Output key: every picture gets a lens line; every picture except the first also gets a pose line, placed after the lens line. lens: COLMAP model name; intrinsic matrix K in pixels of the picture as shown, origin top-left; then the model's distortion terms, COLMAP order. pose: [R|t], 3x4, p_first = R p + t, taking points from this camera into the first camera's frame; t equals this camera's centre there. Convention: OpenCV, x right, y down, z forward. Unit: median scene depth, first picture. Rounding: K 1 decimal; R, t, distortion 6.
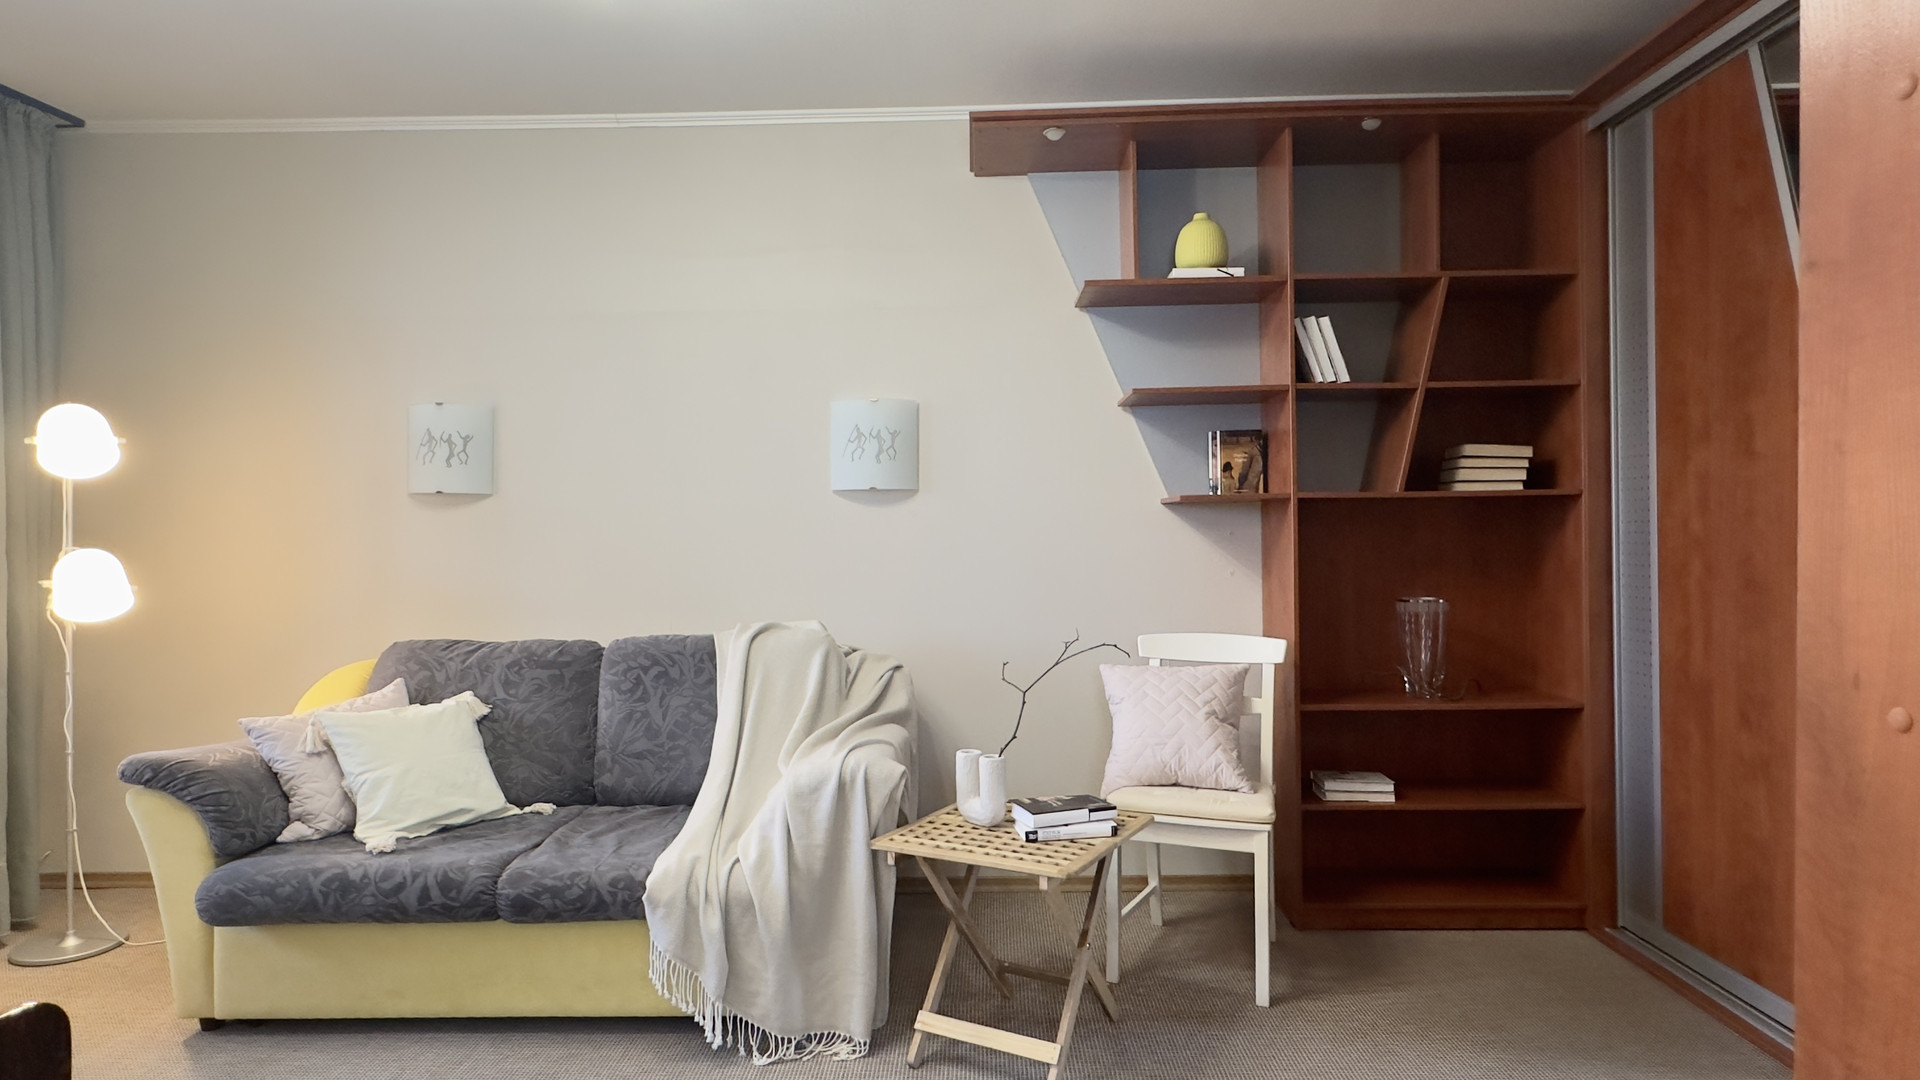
lens RADIAL K [[1076.9, 0, 960.0], [0, 1076.9, 540.0], [0, 0, 1]] dist [-0.000345, -0.000085]
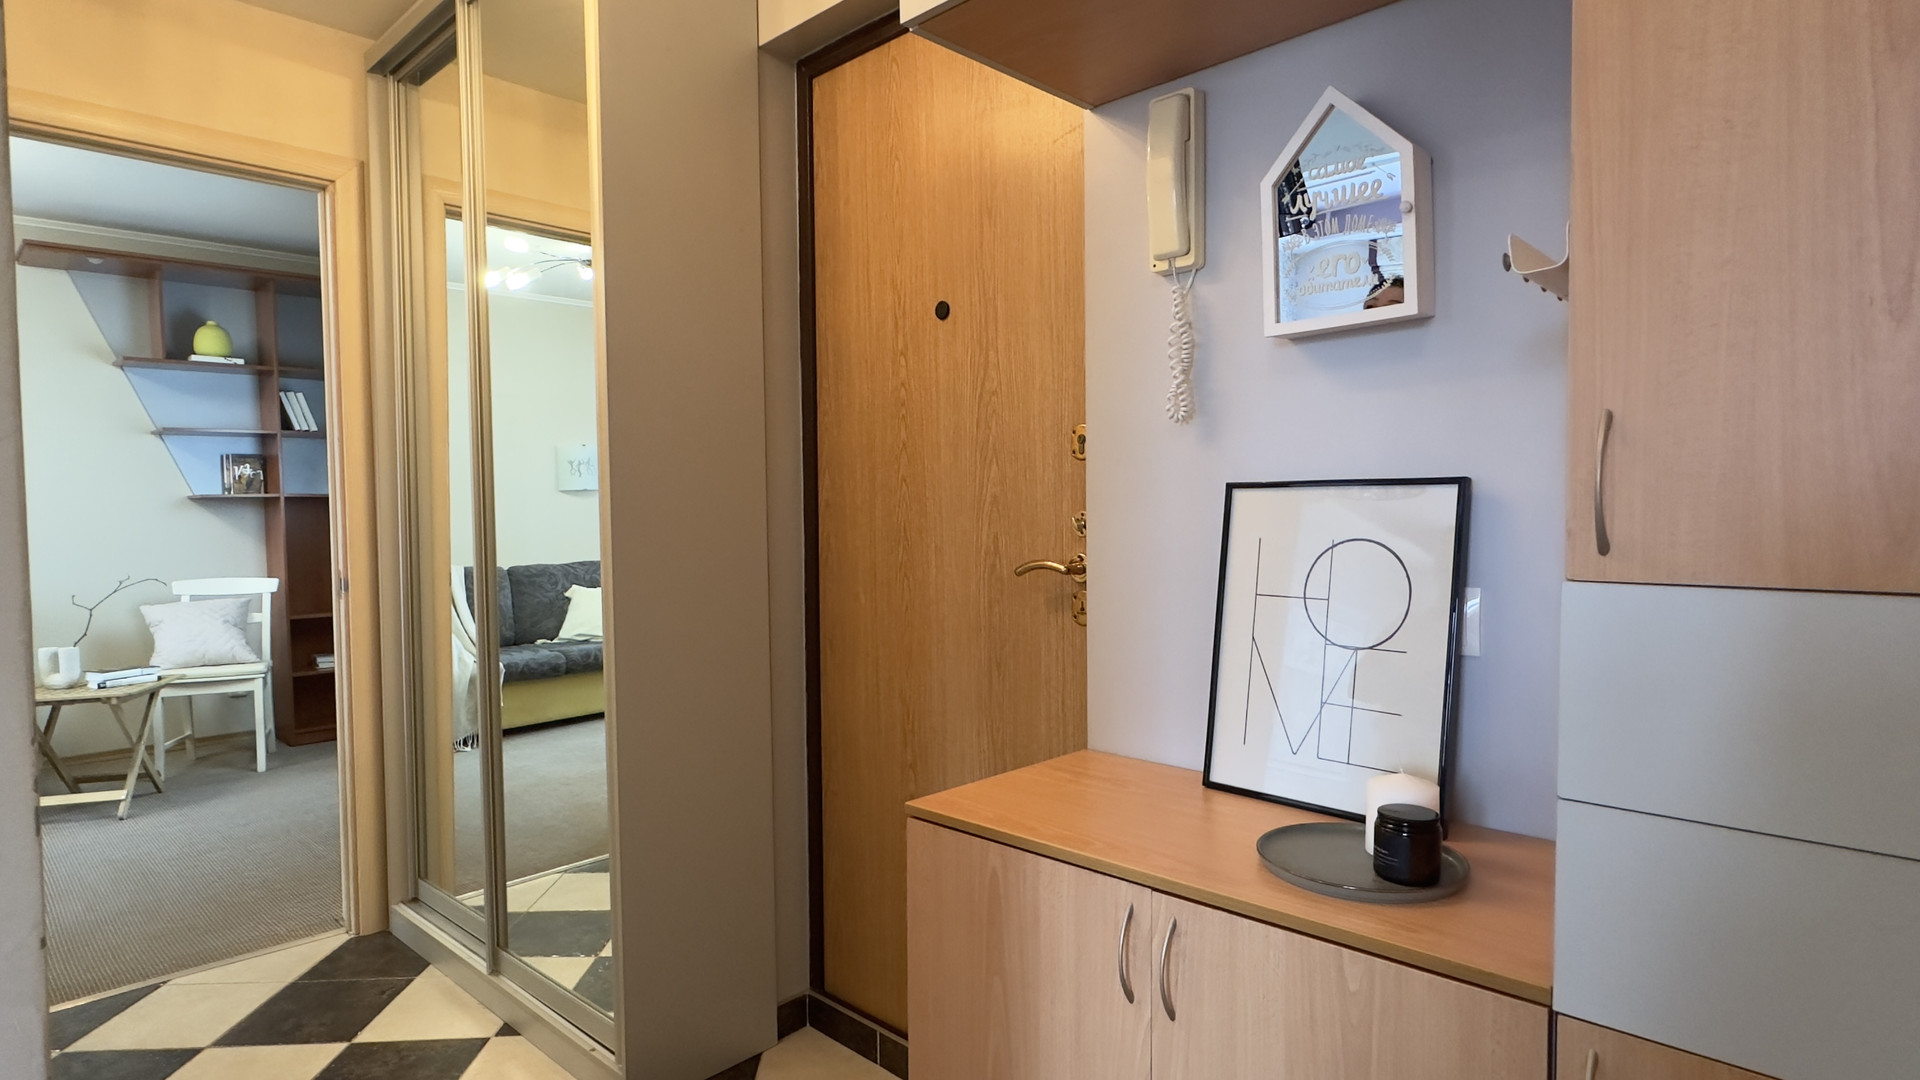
lens RADIAL K [[1019.6, 0, 960.0], [0, 1019.6, 540.0], [0, 0, 1]] dist [-0.000152, -0.000270]
pose [[0.678690, -0.023655, 0.734044, -0.155581], [0.013589, 0.999715, 0.019653, 0.013556], [-0.734299, -0.003363, 0.678818, -0.919157]]
